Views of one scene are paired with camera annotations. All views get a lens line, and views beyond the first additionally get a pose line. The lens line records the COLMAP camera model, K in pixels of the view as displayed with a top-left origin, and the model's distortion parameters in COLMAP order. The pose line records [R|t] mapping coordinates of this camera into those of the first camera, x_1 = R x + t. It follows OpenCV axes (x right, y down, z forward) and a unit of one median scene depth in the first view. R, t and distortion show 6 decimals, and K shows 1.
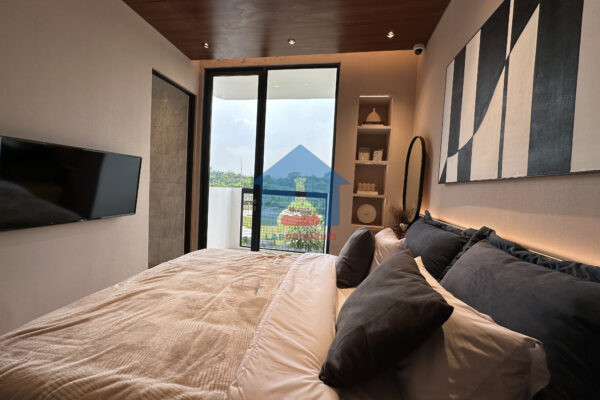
lens RADIAL K [[239.6, 0, 301.3], [0, 239.6, 199.7], [0, 0, 1]] dist [-0.000473, 0.000403]
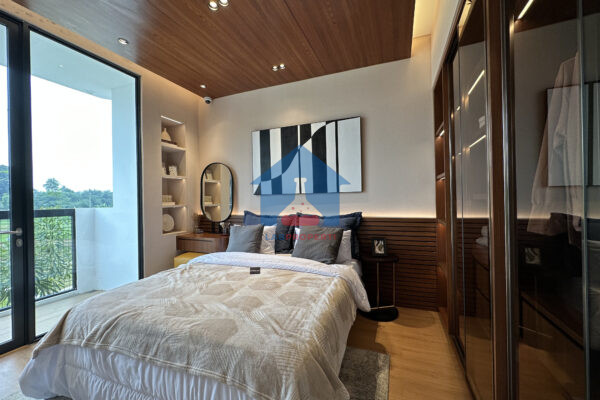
lens RADIAL K [[239.6, 0, 299.4], [0, 239.6, 199.0], [0, 0, 1]] dist [-0.000473, 0.000403]
pose [[0.203213, -0.054827, 0.977598, -0.719694], [0.073961, 0.996438, 0.040509, -0.053219], [-0.976337, 0.064073, 0.206544, 0.184940]]
